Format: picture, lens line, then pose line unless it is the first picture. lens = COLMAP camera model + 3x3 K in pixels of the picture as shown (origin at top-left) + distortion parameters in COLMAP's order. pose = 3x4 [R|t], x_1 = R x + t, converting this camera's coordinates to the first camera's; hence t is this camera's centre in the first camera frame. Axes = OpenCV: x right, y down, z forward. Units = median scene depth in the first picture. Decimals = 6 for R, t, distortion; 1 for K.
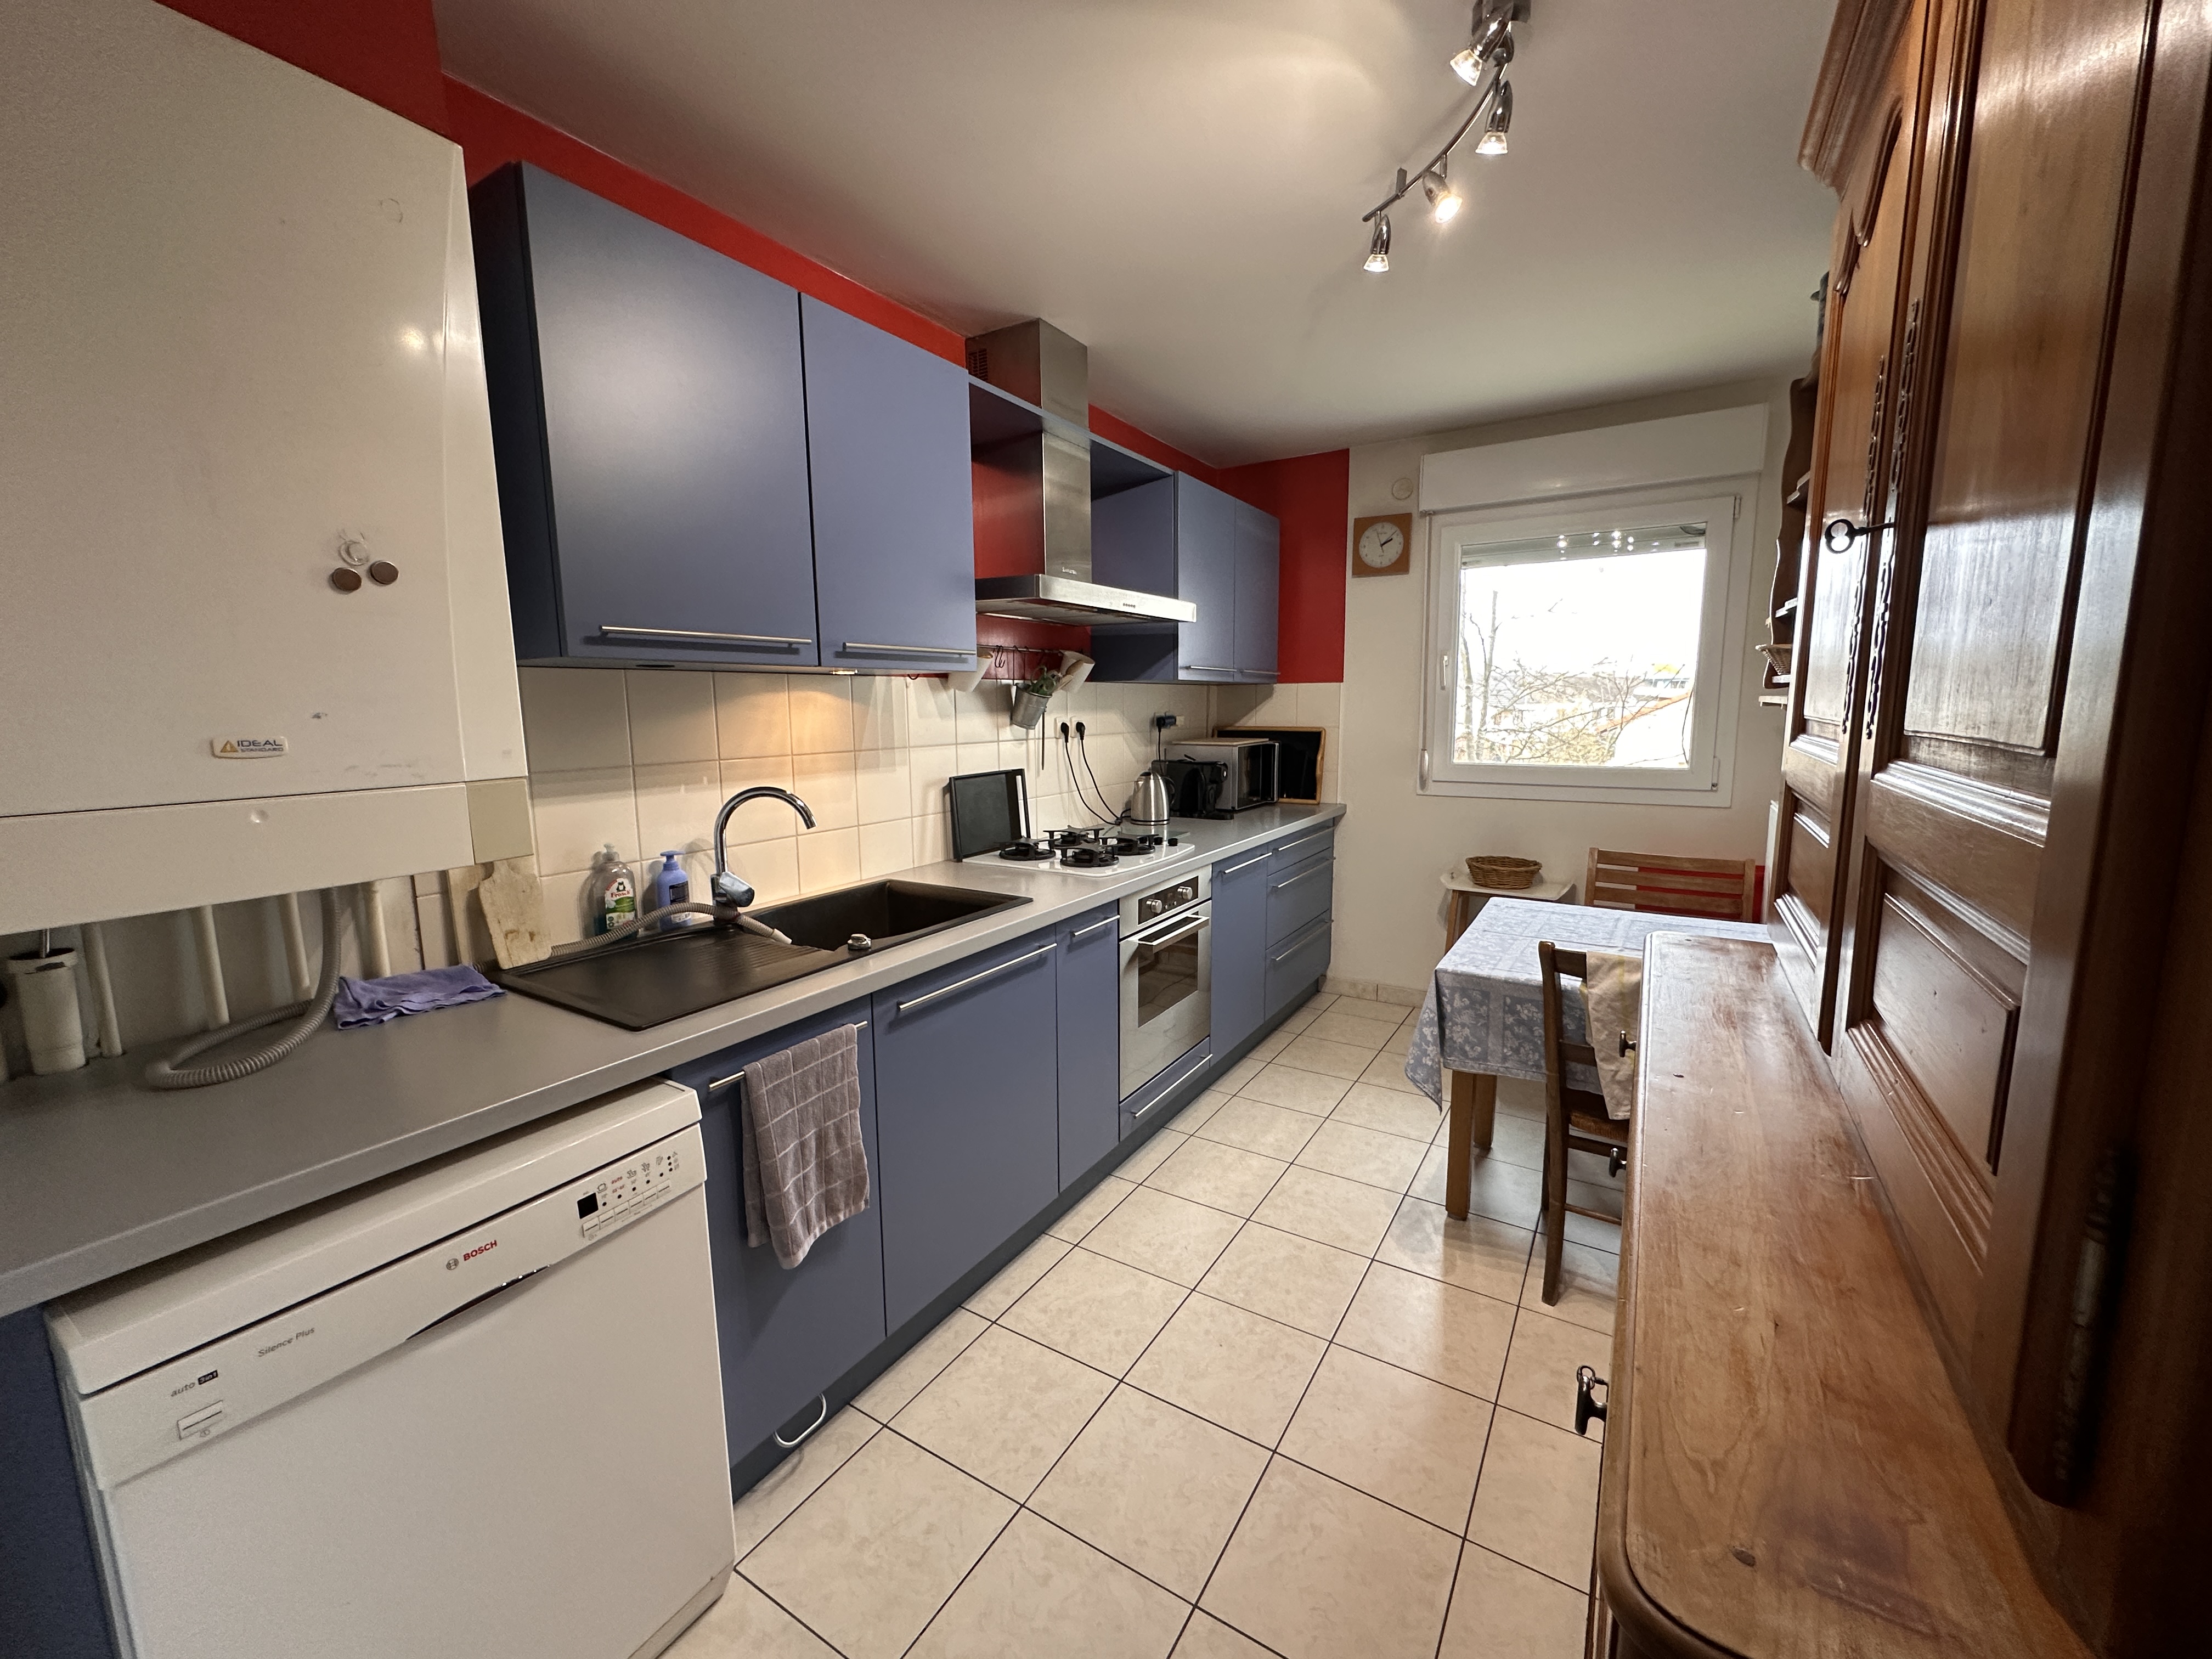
lens RADIAL K [[883.0, 0, 1106.2], [0, 883.0, 825.9], [0, 0, 1]] dist [-0.003516, 0.000770]
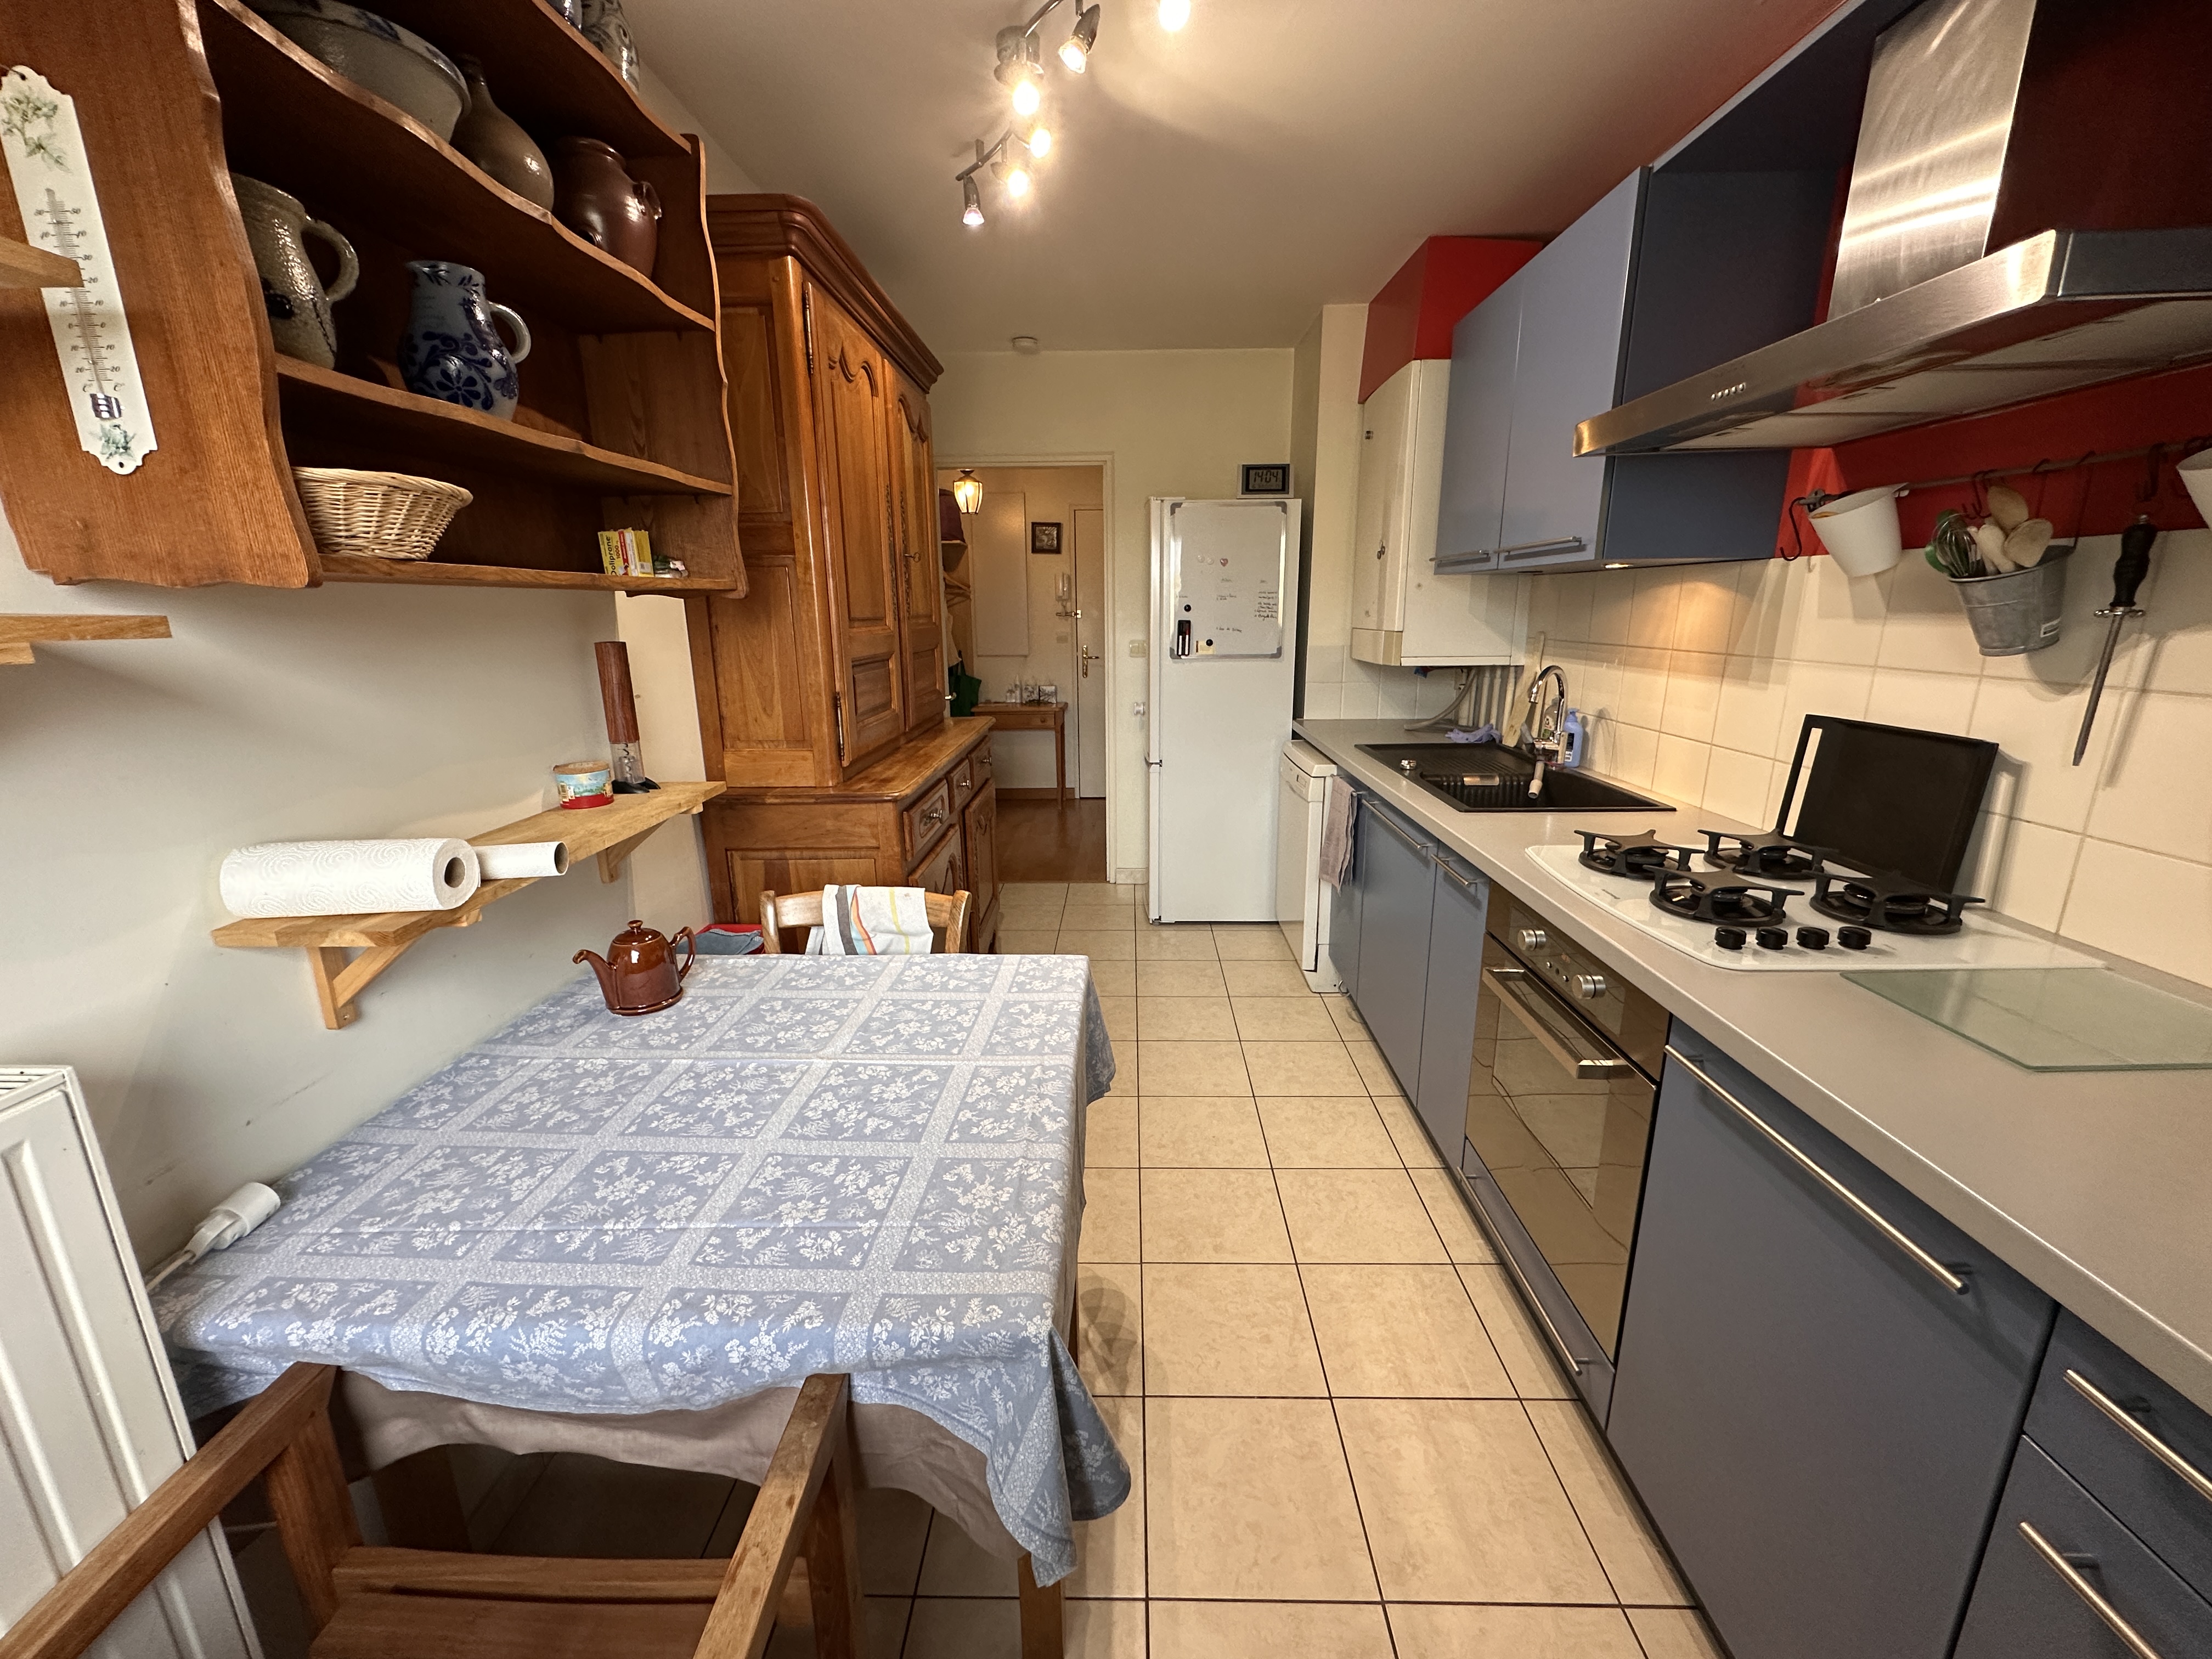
lens RADIAL K [[883.0, 0, 1103.9], [0, 883.0, 826.4], [0, 0, 1]] dist [-0.003516, 0.000770]
pose [[-0.864986, 0.138026, -0.482440, 0.648321], [-0.054599, 0.929830, 0.363917, -0.205508], [0.498817, 0.341124, -0.796754, 1.431247]]
